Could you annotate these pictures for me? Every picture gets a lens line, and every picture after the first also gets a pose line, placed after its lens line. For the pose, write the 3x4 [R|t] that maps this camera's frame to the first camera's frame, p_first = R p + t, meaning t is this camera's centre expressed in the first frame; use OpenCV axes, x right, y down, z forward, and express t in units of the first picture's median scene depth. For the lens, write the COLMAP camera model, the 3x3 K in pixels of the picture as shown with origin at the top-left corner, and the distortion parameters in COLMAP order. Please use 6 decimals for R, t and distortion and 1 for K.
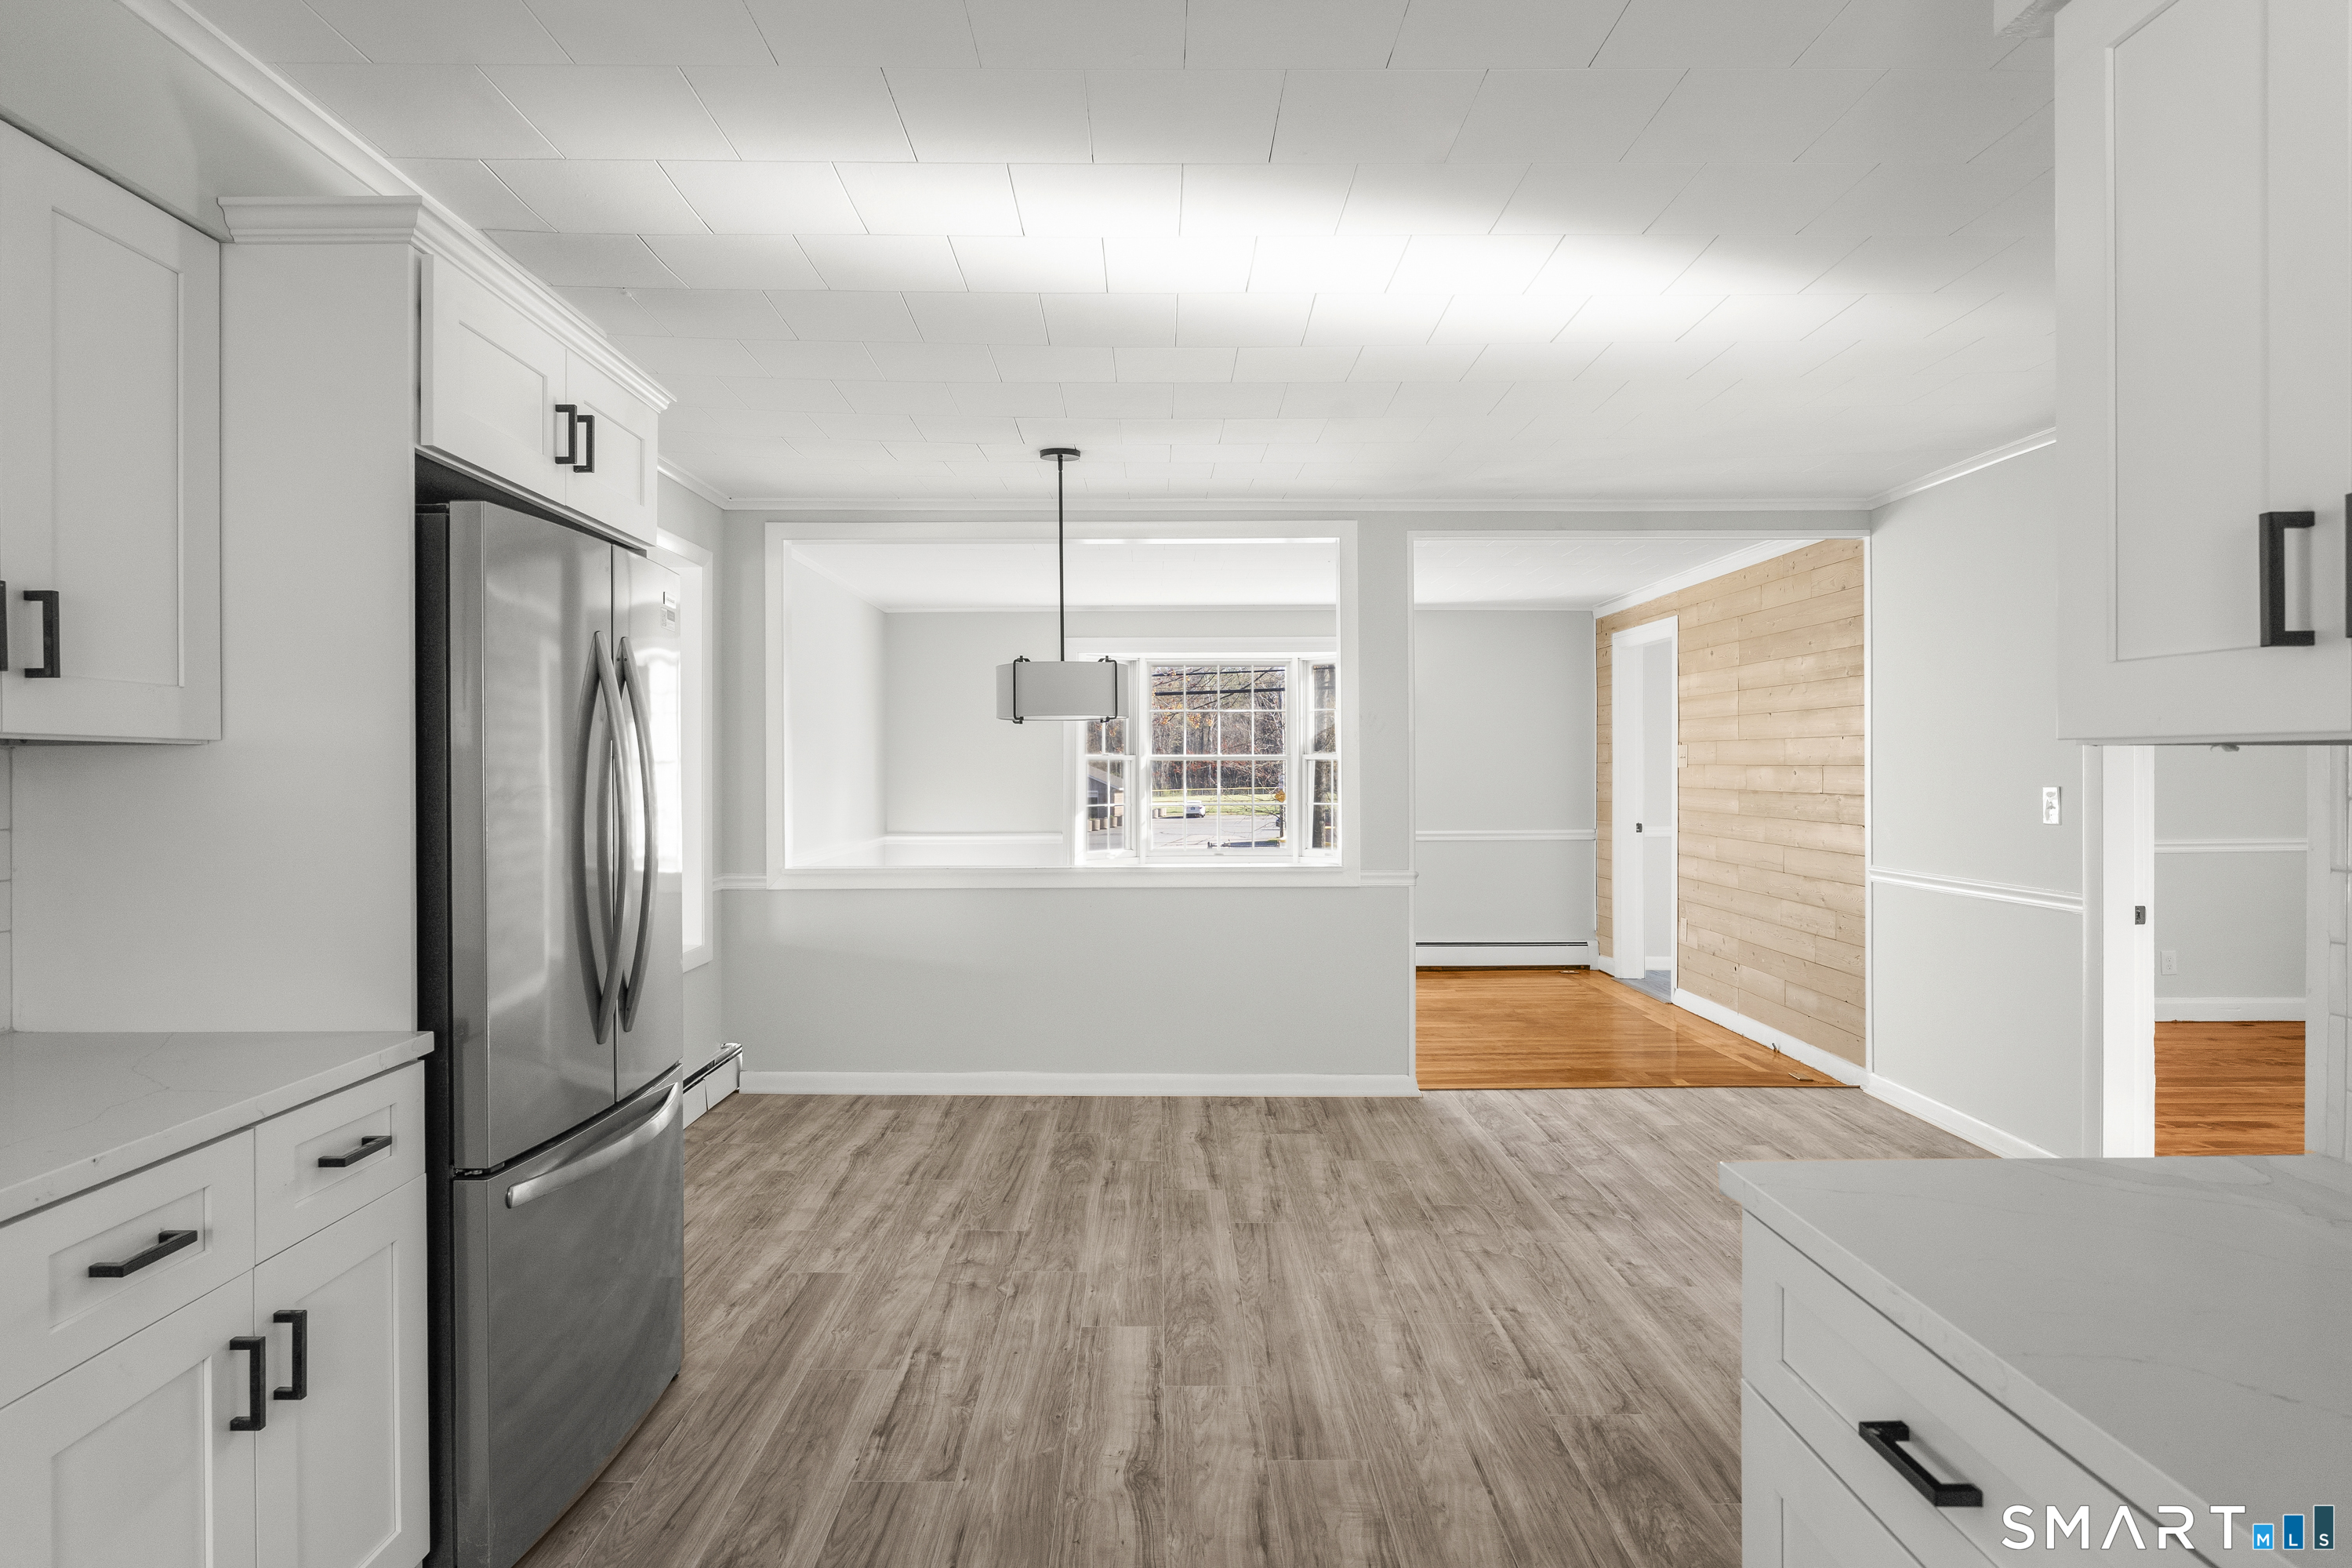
lens RADIAL K [[1307.4, 0, 1176.0], [0, 1307.4, 784.0], [0, 0, 1]] dist [-0.018685, 0.001732]
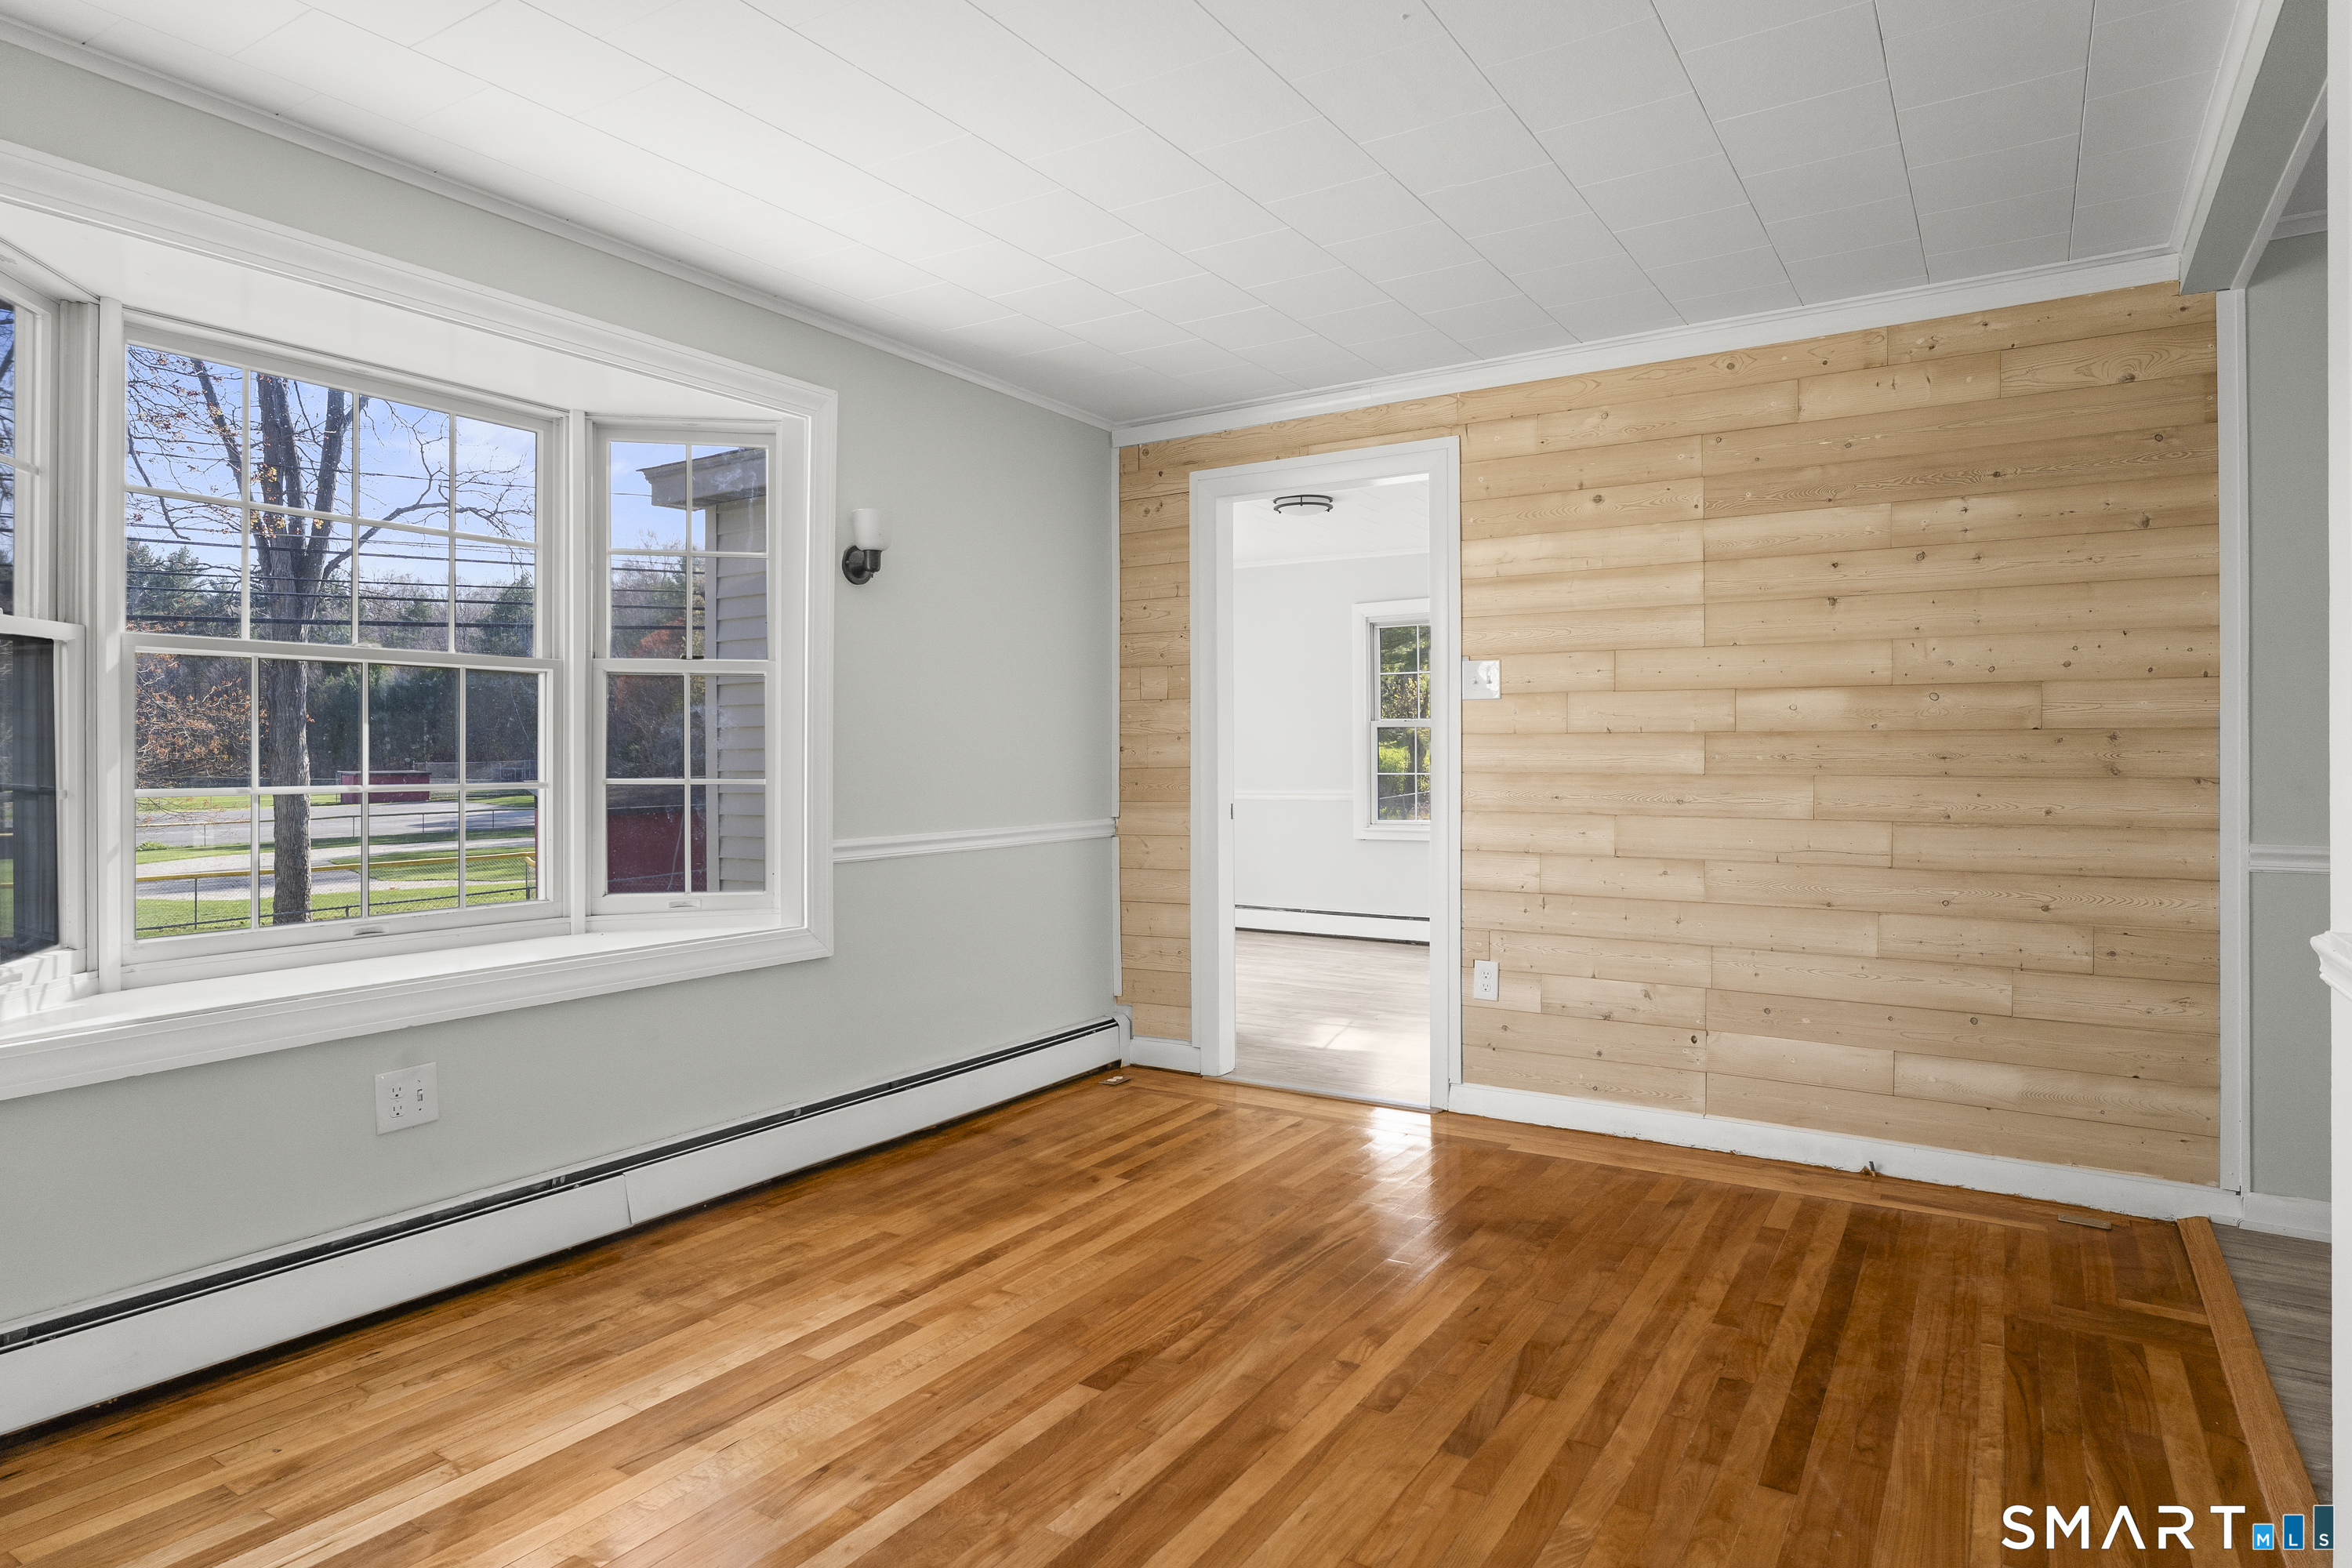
lens RADIAL K [[1326.2, 0, 1206.6], [0, 1326.2, 756.8], [0, 0, 1]] dist [-0.001271, -0.000255]
pose [[0.540863, 0.000343, 0.841111, -0.296928], [0.011580, 0.999902, -0.007855, 0.027783], [-0.841031, 0.013988, 0.540806, 1.362996]]
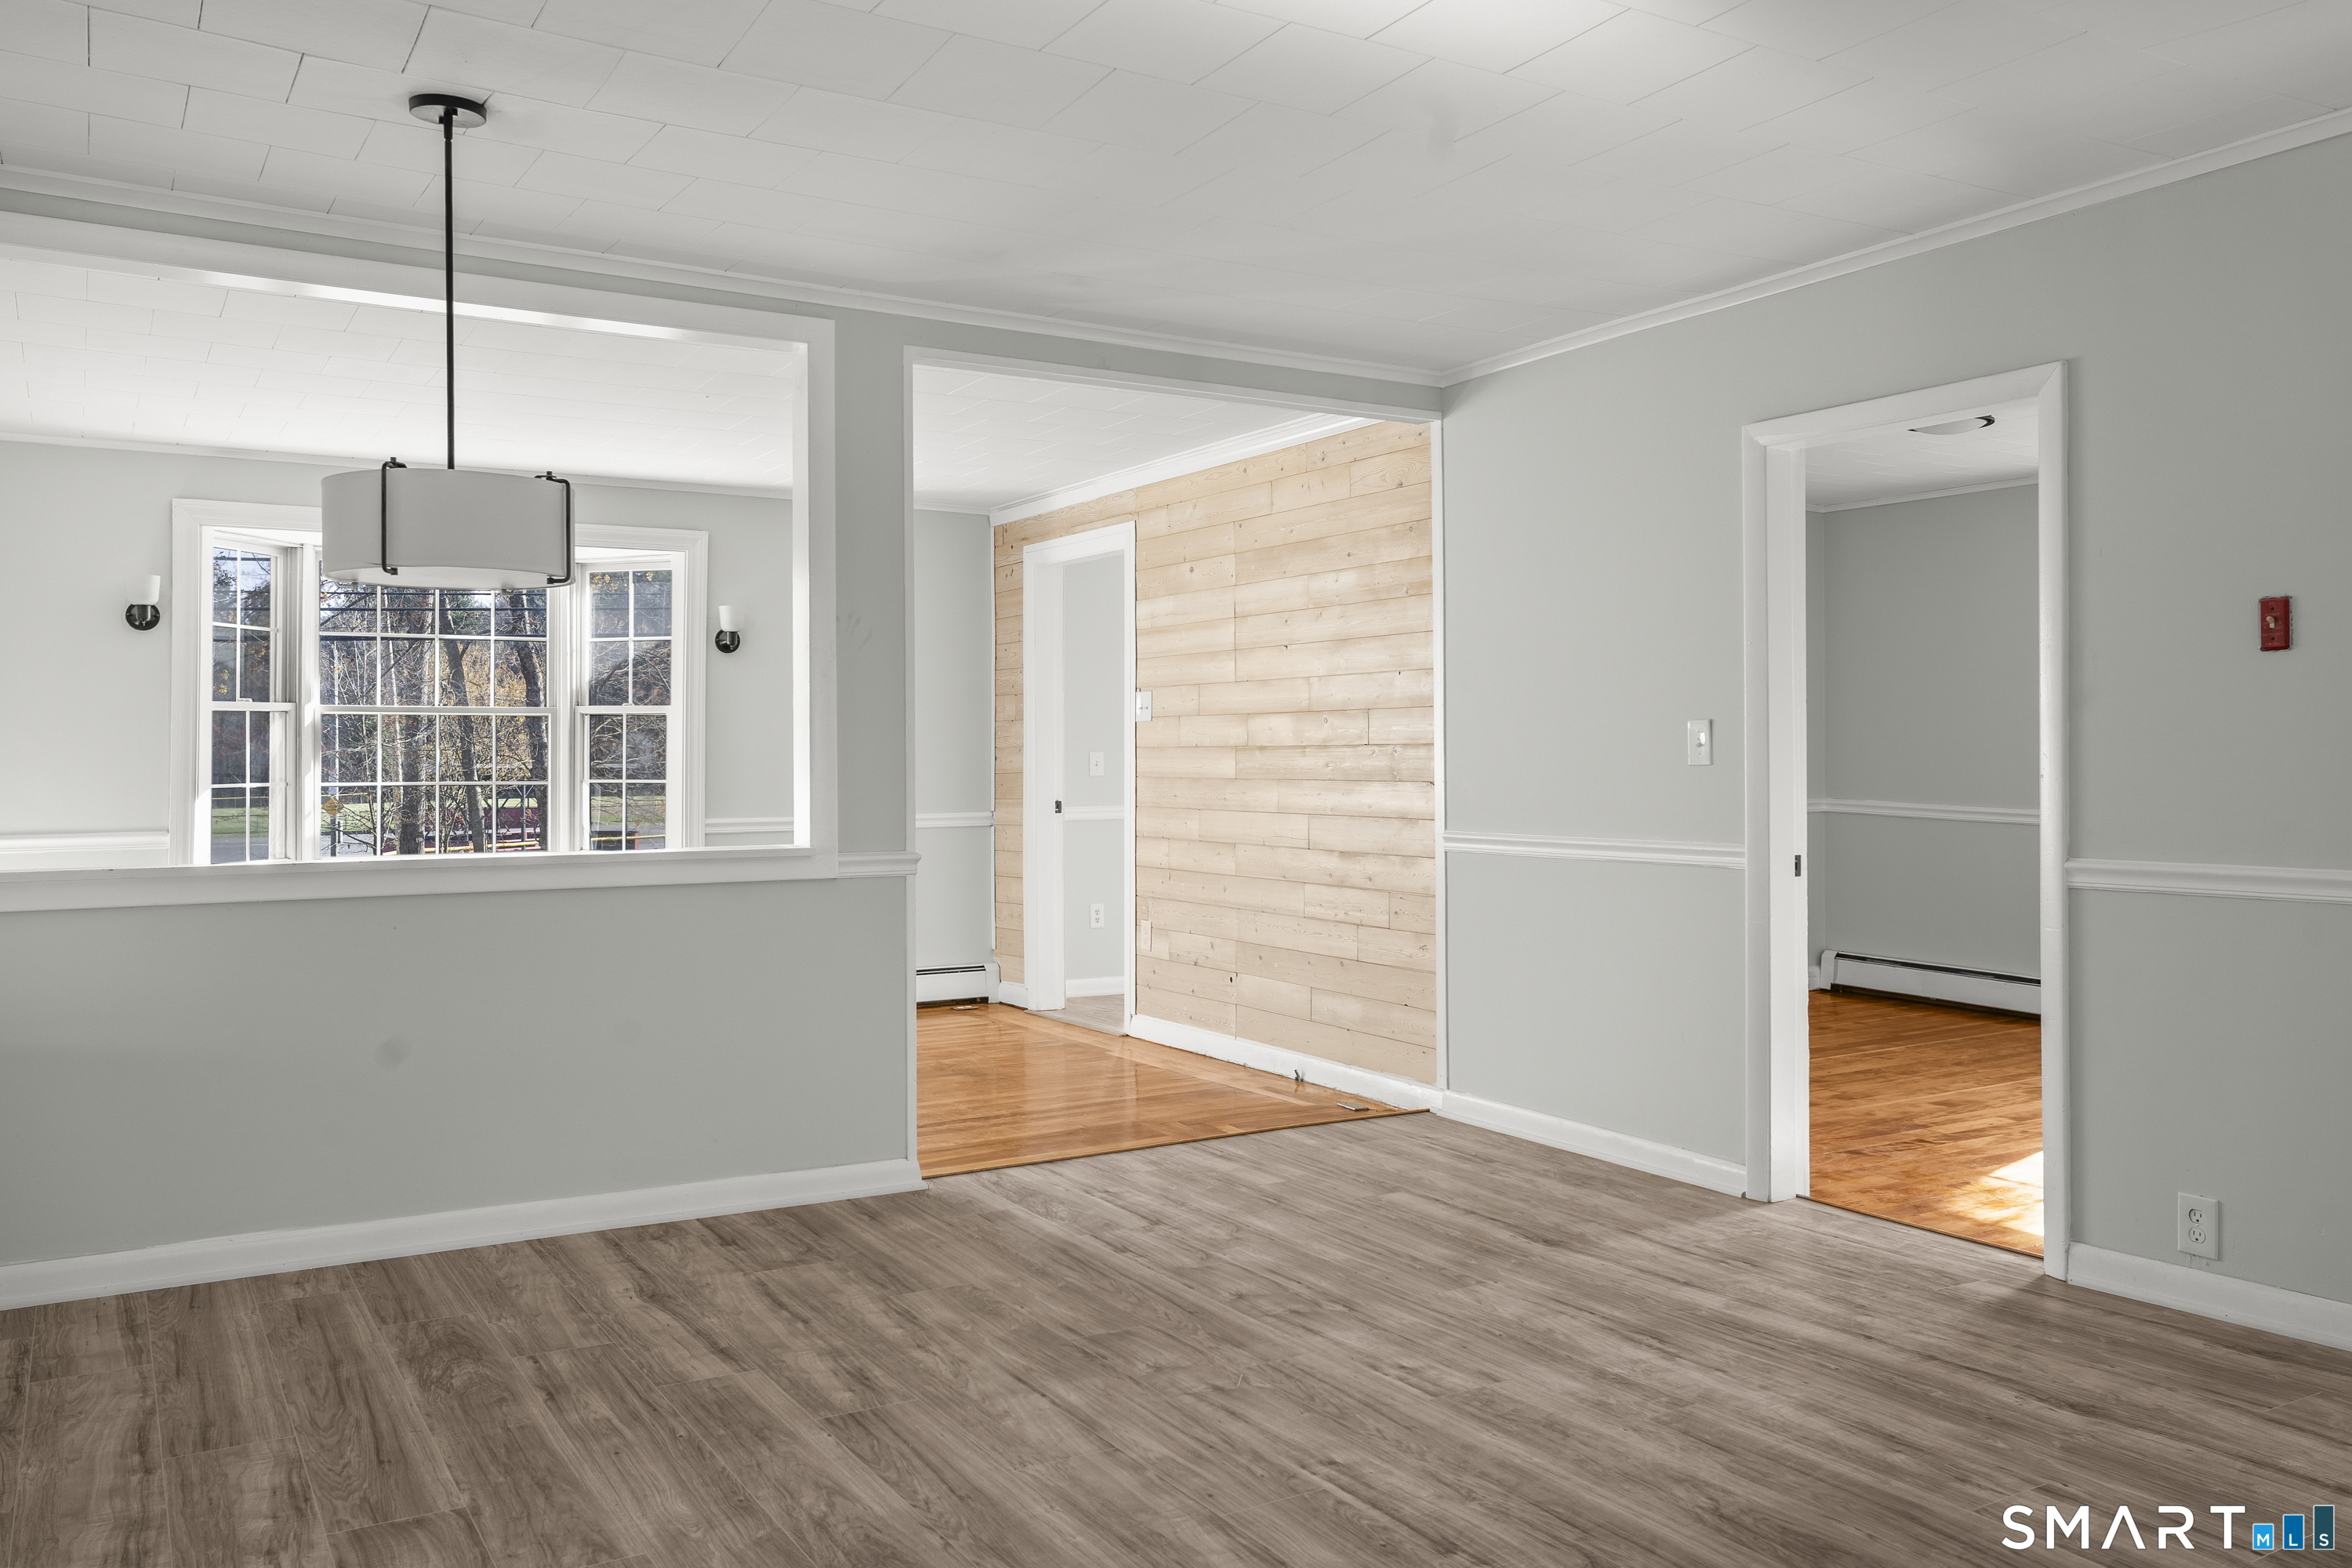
lens RADIAL K [[1756.4, 0, 1164.8], [0, 1756.4, 765.8], [0, 0, 1]] dist [-0.031350, 0.056717]
pose [[0.860871, -0.002619, 0.508817, -0.207658], [0.008866, 0.999912, -0.009854, 0.040349], [-0.508746, 0.012994, 0.860819, 0.199709]]
